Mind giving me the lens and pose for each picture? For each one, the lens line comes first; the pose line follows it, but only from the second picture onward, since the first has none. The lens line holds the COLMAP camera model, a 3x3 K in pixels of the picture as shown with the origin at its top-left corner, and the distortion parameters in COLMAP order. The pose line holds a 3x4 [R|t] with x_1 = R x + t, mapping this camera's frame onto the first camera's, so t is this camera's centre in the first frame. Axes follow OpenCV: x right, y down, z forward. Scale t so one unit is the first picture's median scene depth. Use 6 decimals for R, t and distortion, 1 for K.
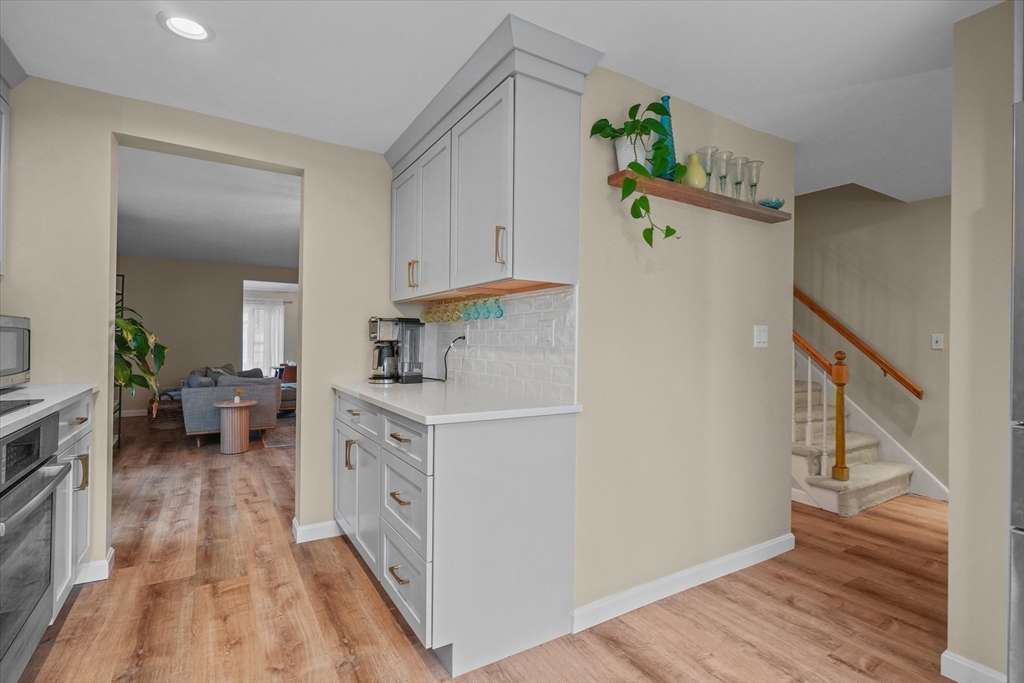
lens RADIAL K [[489.0, 0, 507.1], [0, 489.0, 342.2], [0, 0, 1]] dist [-0.004214, 0.000005]
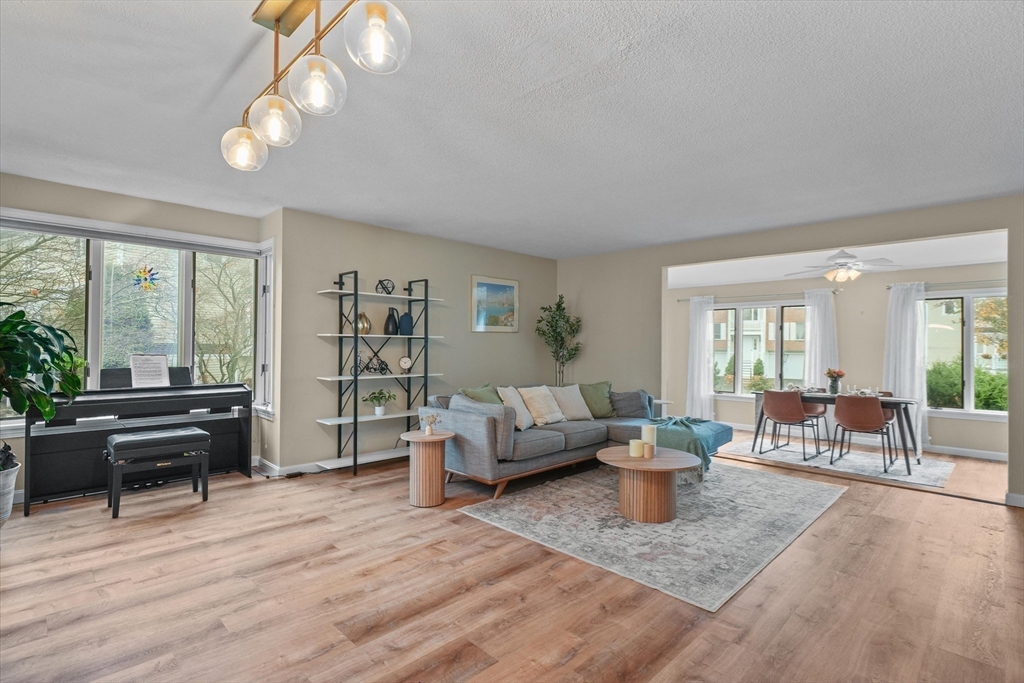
lens RADIAL K [[489.0, 0, 507.1], [0, 489.0, 342.2], [0, 0, 1]] dist [-0.004214, 0.000005]
pose [[0.229071, -0.016724, -0.973266, 0.243297], [-0.011505, 0.999736, -0.019886, 0.001998], [0.973342, 0.015753, 0.228818, 1.368415]]
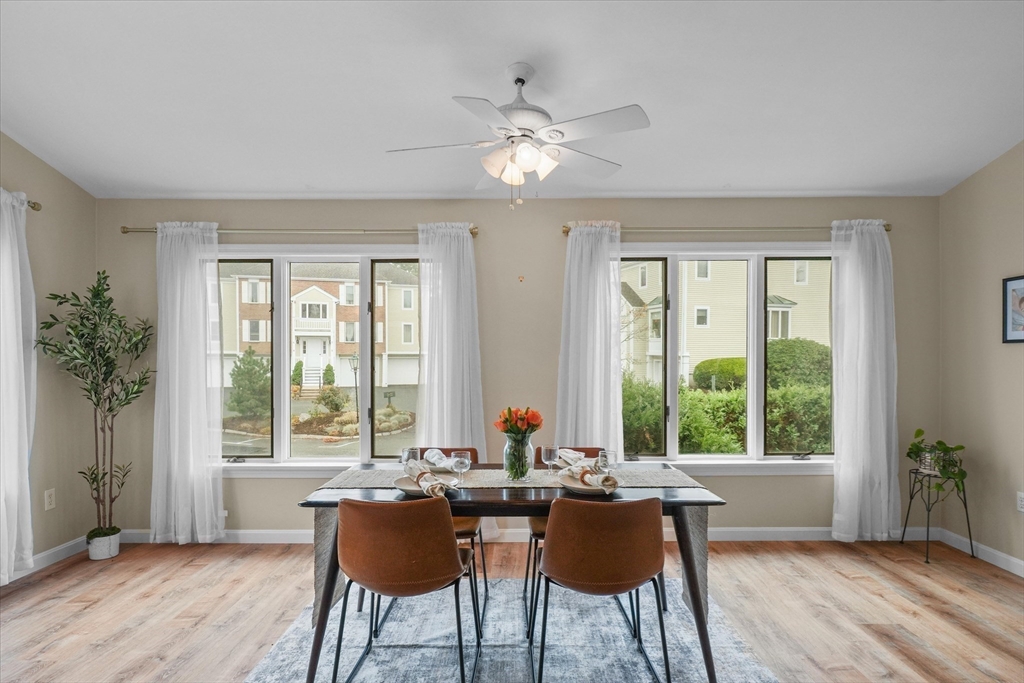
lens RADIAL K [[563.6, 0, 513.1], [0, 563.6, 364.3], [0, 0, 1]] dist [0.000439, 0.000290]
pose [[0.853444, -0.000852, -0.521183, -0.743504], [0.008705, 0.999882, 0.012620, -0.015509], [0.521111, -0.015307, 0.853352, 2.220503]]
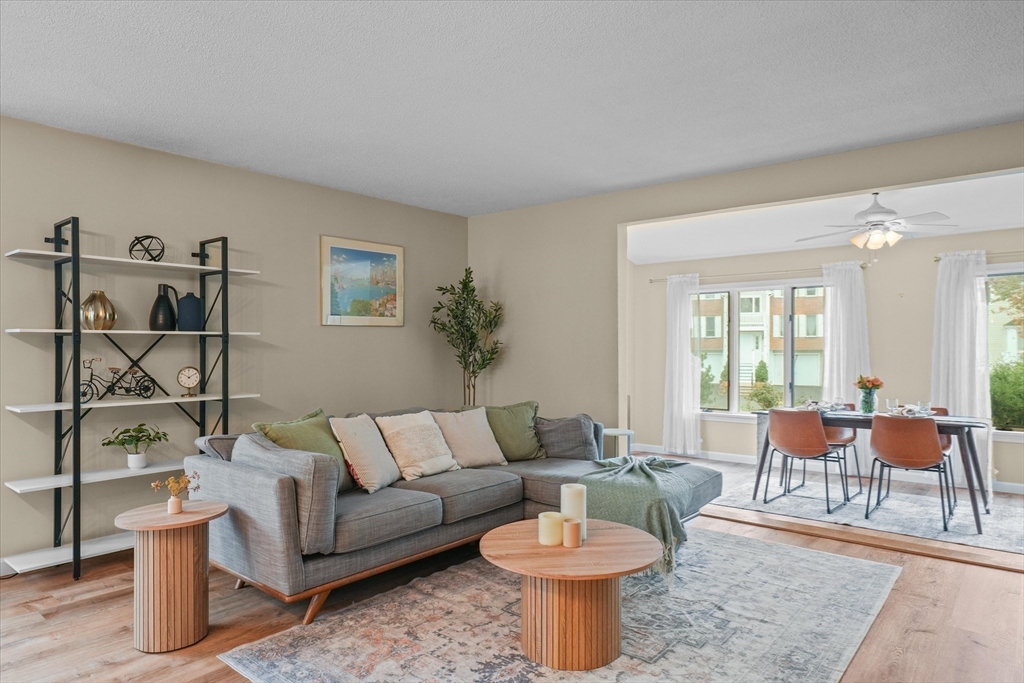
lens RADIAL K [[624.4, 0, 507.8], [0, 624.4, 339.9], [0, 0, 1]] dist [0.000863, -0.001290]
pose [[0.315391, -0.024352, -0.948649, -0.002869], [0.000485, 0.999675, -0.025501, 0.000114], [0.948962, 0.007582, 0.315300, 1.580073]]
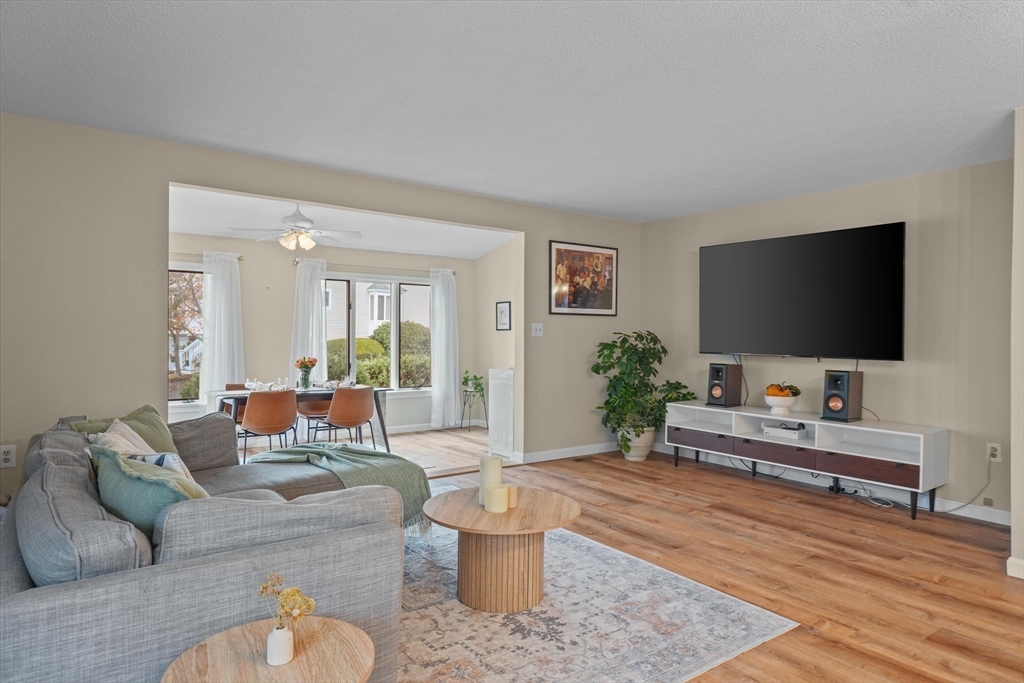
lens RADIAL K [[624.4, 0, 507.8], [0, 624.4, 339.9], [0, 0, 1]] dist [0.000863, -0.001290]
pose [[0.996330, -0.003366, 0.085525, -0.696190], [0.002912, 0.999981, 0.005429, -0.008764], [-0.085542, -0.005160, 0.996321, 1.076782]]
